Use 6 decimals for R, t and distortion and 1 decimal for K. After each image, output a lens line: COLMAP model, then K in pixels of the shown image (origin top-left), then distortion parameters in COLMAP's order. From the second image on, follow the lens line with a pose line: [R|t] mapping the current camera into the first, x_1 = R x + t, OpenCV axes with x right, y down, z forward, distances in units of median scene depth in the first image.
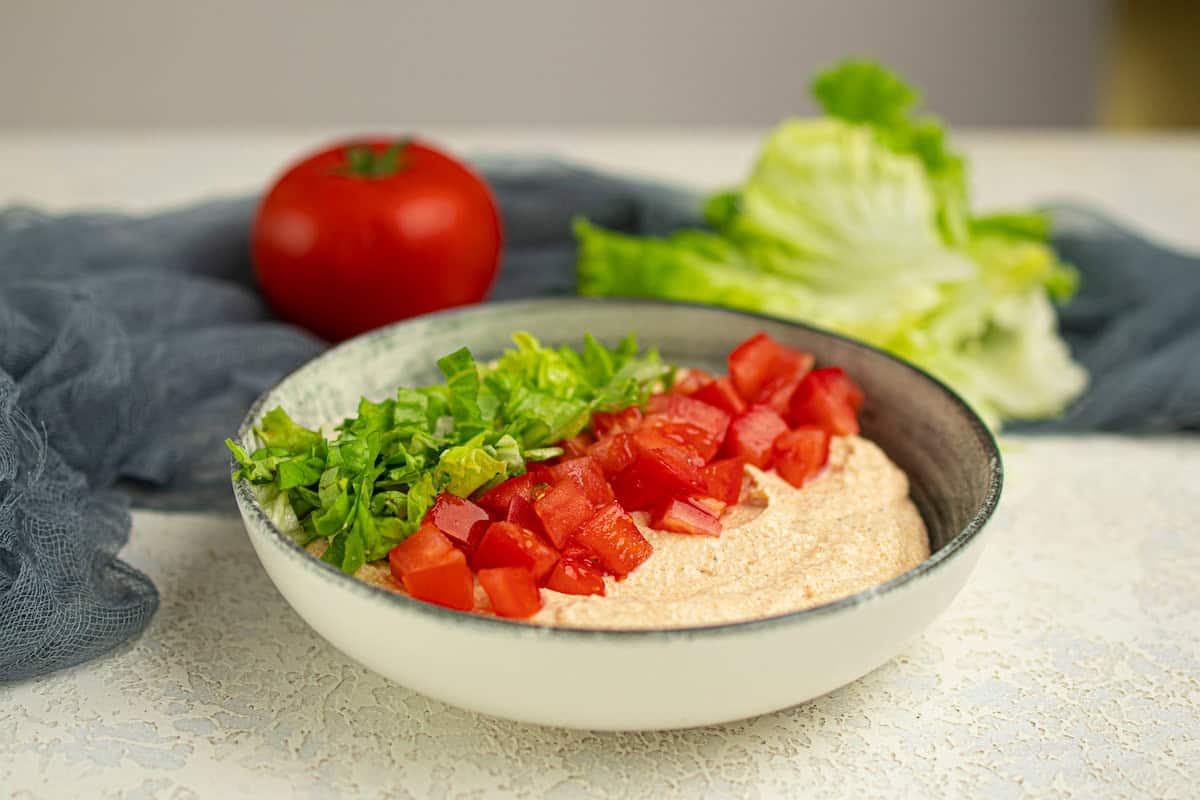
lens RADIAL K [[1989.1, 0, 590.6], [0, 1989.1, 397.4], [0, 0, 1]] dist [-0.042659, 0.000000]
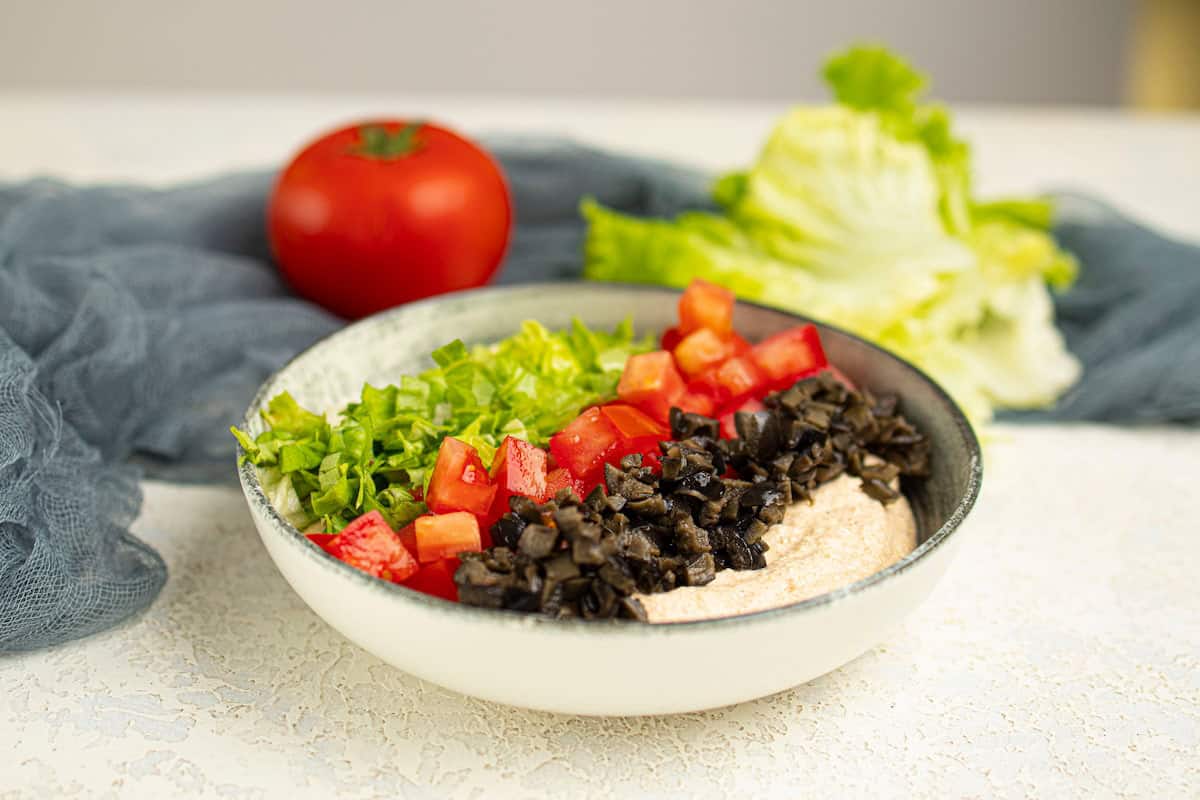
lens RADIAL K [[1989.1, 0, 581.9], [0, 1989.1, 394.6], [0, 0, 1]] dist [-0.042659, 0.000000]
pose [[0.999537, 0.020330, -0.022631, 0.022871], [-0.019577, 0.999264, 0.032998, -0.032699], [0.023285, -0.032539, 0.999199, -0.034584]]
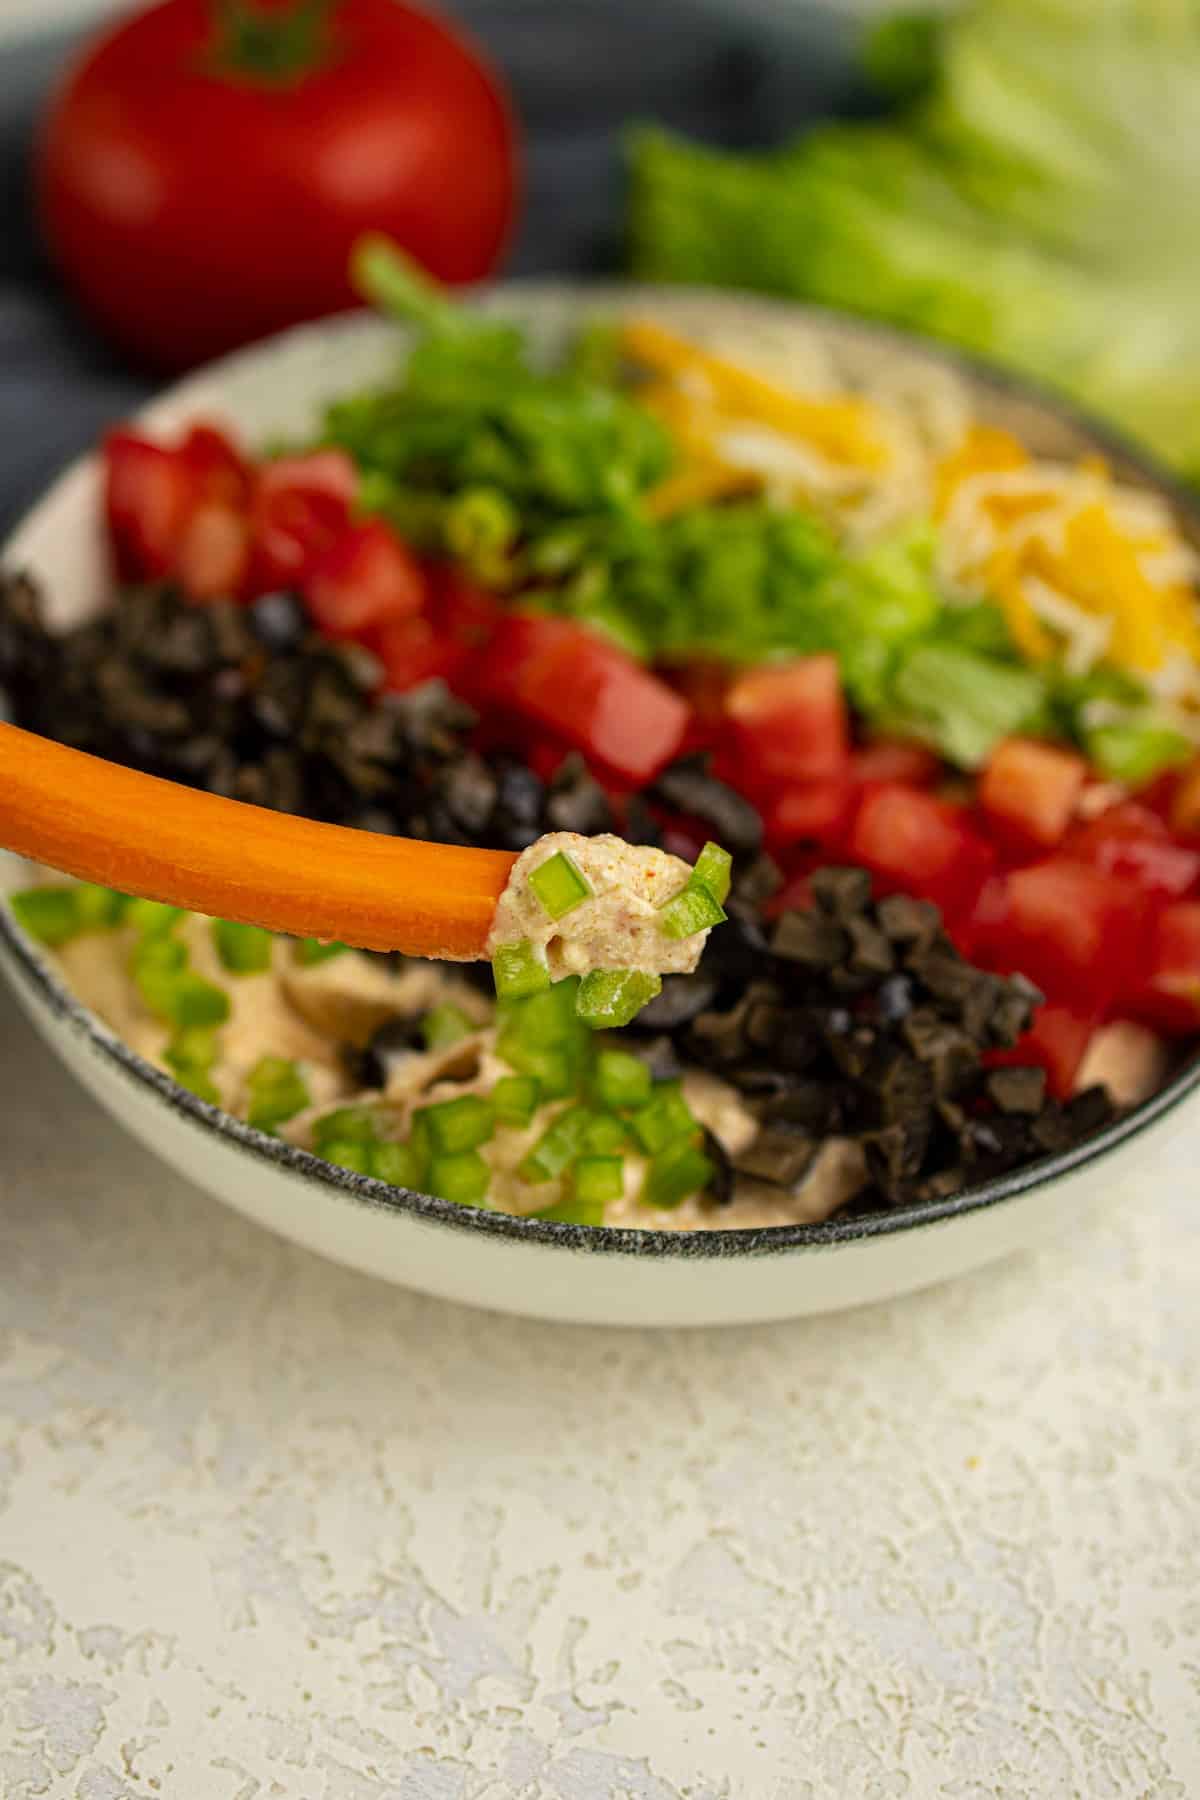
lens RADIAL K [[2983.6, 0, 609.3], [0, 2983.6, 911.8], [0, 0, 1]] dist [-0.042659, 0.000000]
pose [[0.999158, 0.008322, 0.040183, -0.069602], [-0.022398, 0.931096, 0.364085, -0.256669], [-0.034384, -0.364678, 0.930499, 0.275910]]
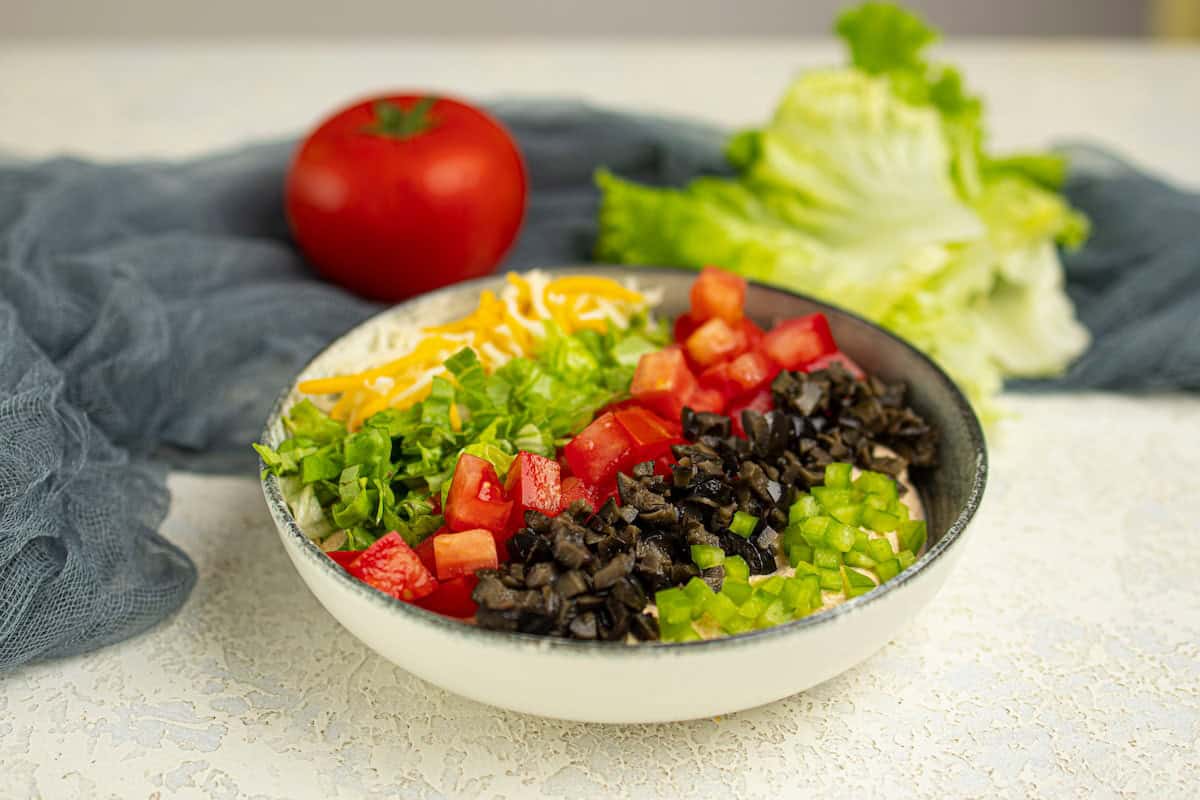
lens RADIAL K [[1989.1, 0, 581.8], [0, 1989.1, 392.4], [0, 0, 1]] dist [-0.042659, 0.000000]
pose [[0.999236, 0.004547, -0.038828, 0.034094], [-0.000357, 0.994233, 0.107243, -0.119352], [0.039092, -0.107147, 0.993474, -0.052572]]
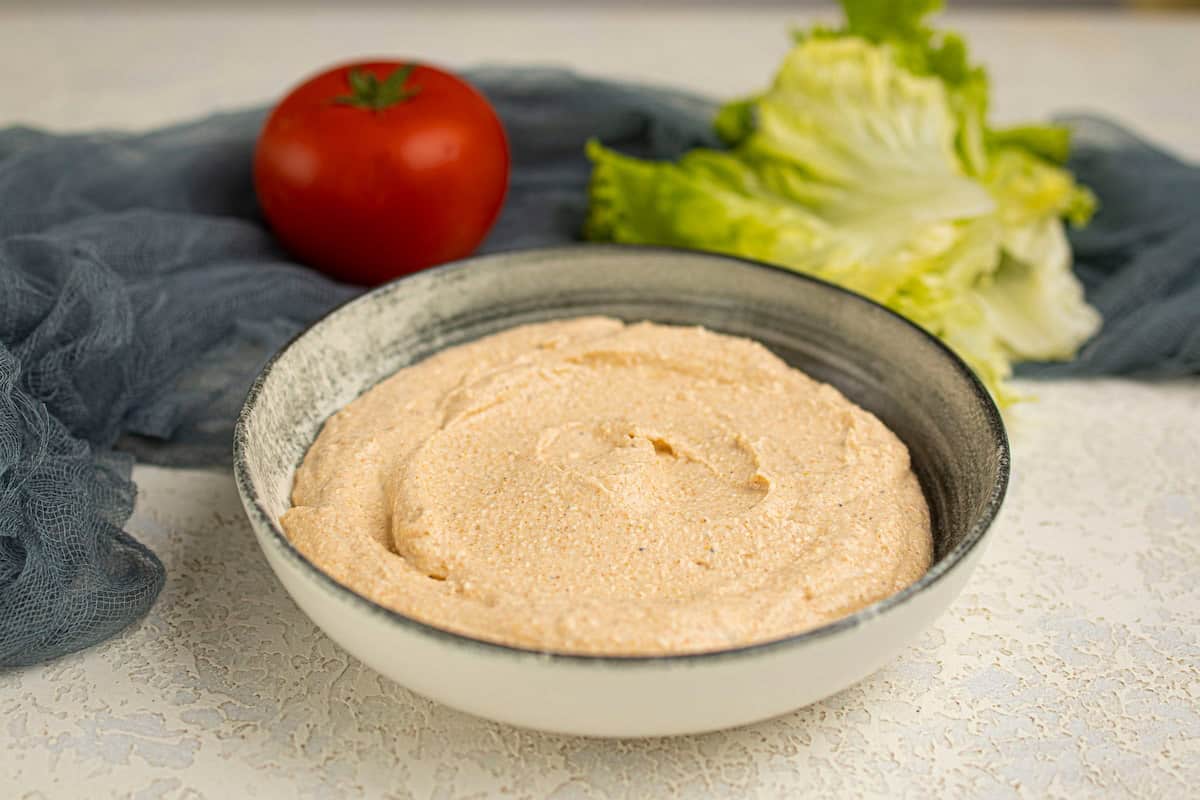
lens RADIAL K [[1989.1, 0, 588.2], [0, 1989.1, 395.4], [0, 0, 1]] dist [-0.042659, 0.000000]
pose [[0.999922, 0.003932, -0.011860, 0.008800], [-0.002441, 0.992380, 0.123193, -0.120887], [0.012254, -0.123154, 0.992312, 0.017418]]
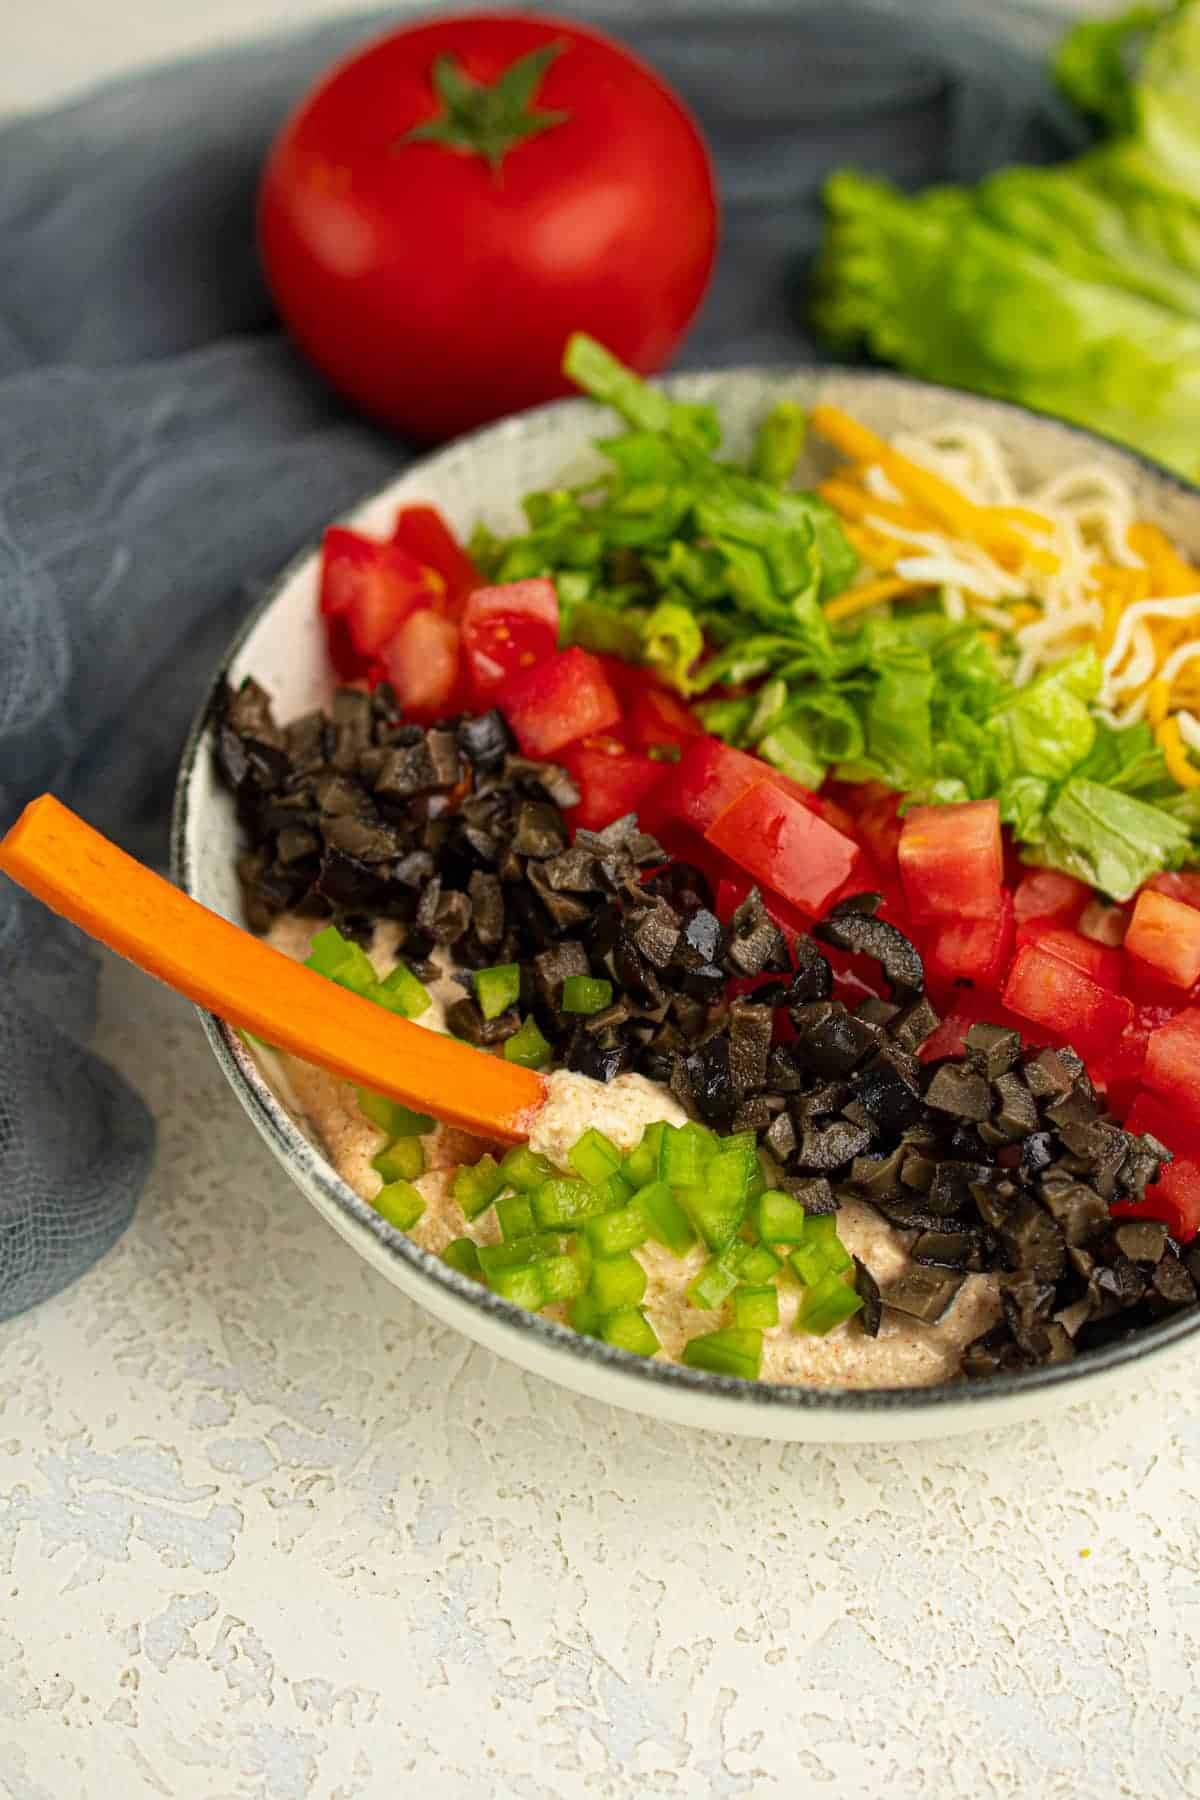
lens RADIAL K [[2983.6, 0, 616.8], [0, 2983.6, 905.0], [0, 0, 1]] dist [-0.042659, 0.000000]
pose [[0.999178, 0.039663, -0.008367, -0.080026], [-0.030484, 0.871277, 0.489844, -0.436521], [0.026719, -0.489186, 0.871770, 0.272033]]
